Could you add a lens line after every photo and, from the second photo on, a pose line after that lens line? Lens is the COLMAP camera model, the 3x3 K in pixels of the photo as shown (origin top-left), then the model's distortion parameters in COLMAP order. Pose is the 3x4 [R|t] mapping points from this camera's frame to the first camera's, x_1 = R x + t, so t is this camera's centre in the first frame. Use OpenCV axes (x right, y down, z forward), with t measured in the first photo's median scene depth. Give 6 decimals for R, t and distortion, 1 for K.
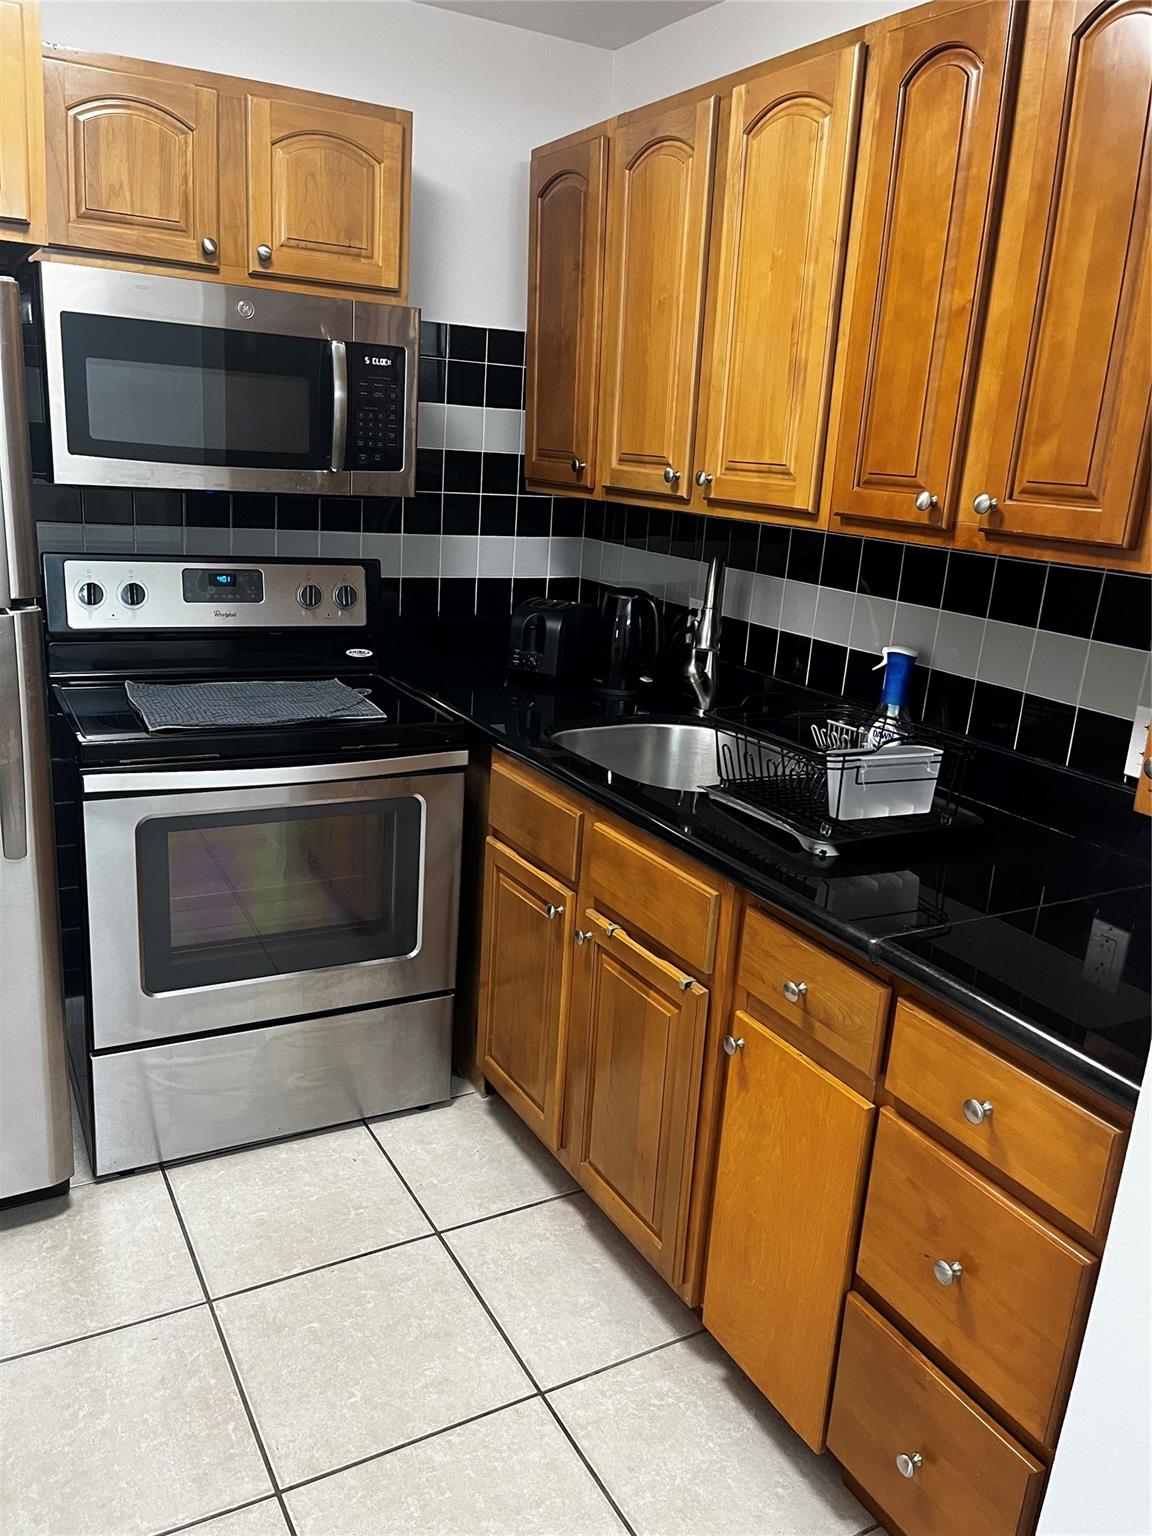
lens RADIAL K [[1154.8, 0, 571.1], [0, 1154.8, 798.0], [0, 0, 1]] dist [0.056144, -0.074958]
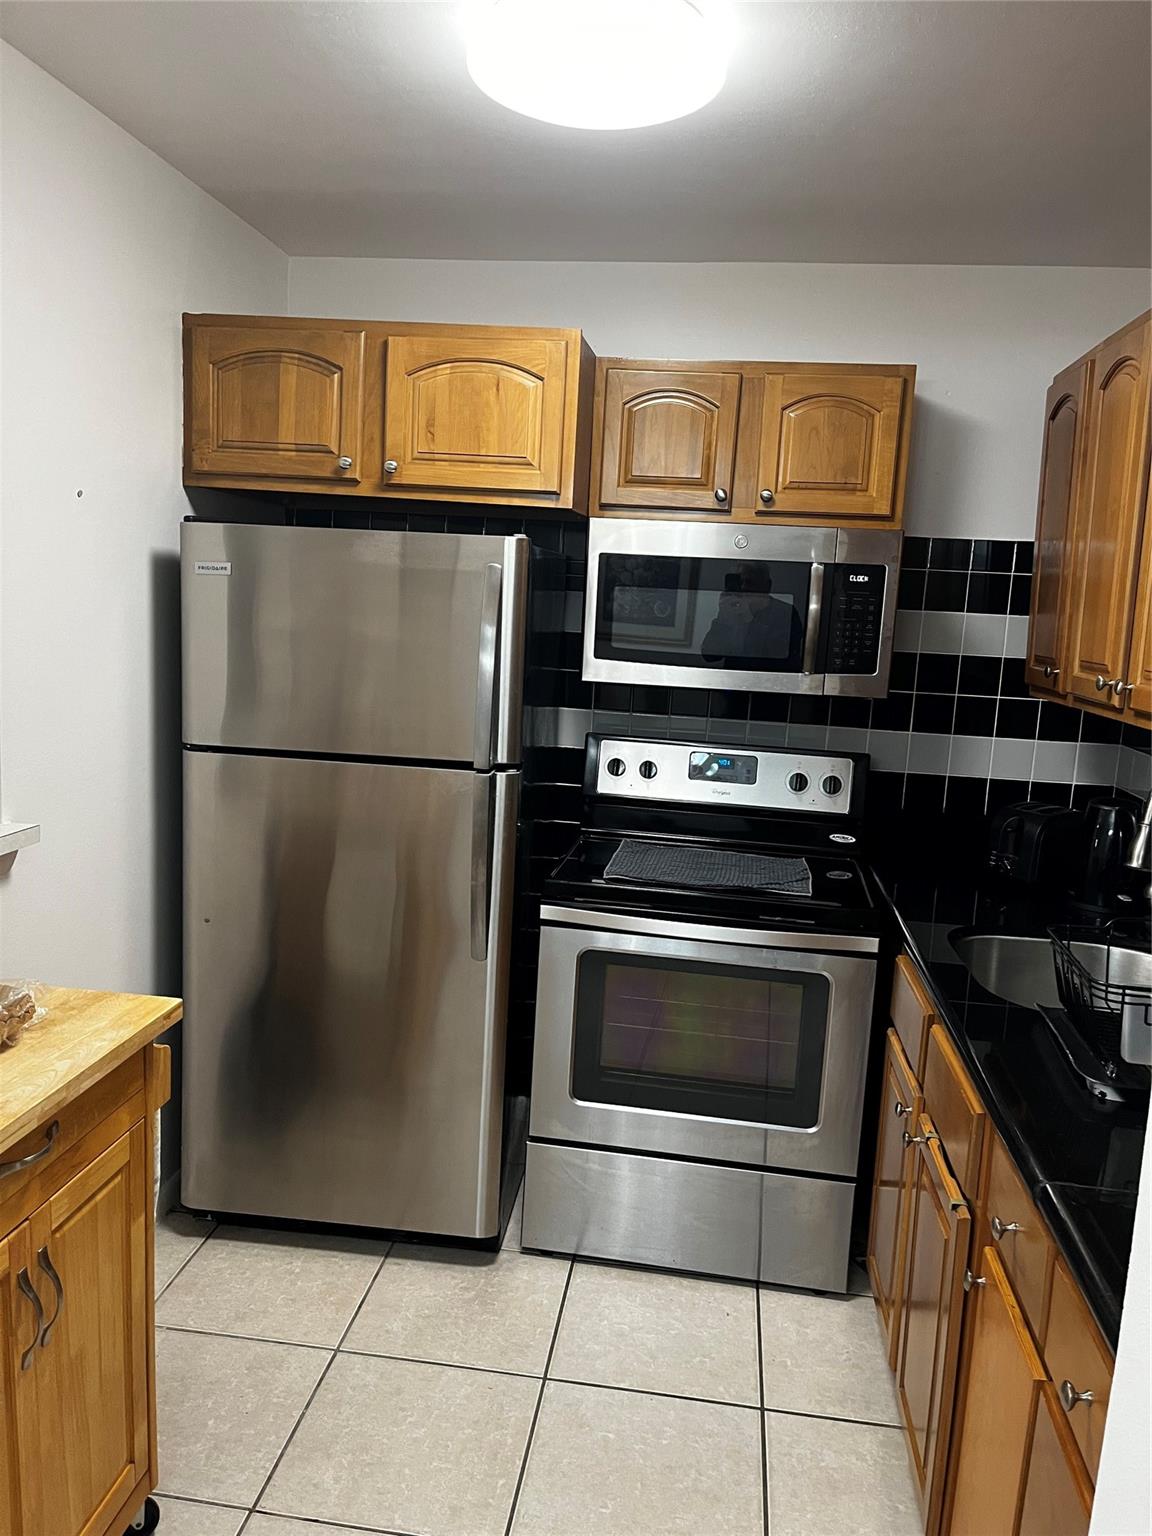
lens RADIAL K [[1154.8, 0, 571.1], [0, 1154.8, 798.0], [0, 0, 1]] dist [0.056144, -0.074958]
pose [[0.799810, 0.082820, -0.594512, 0.290854], [-0.178764, 0.978359, -0.104202, -0.006961], [0.573016, 0.189619, 0.797306, 0.001135]]
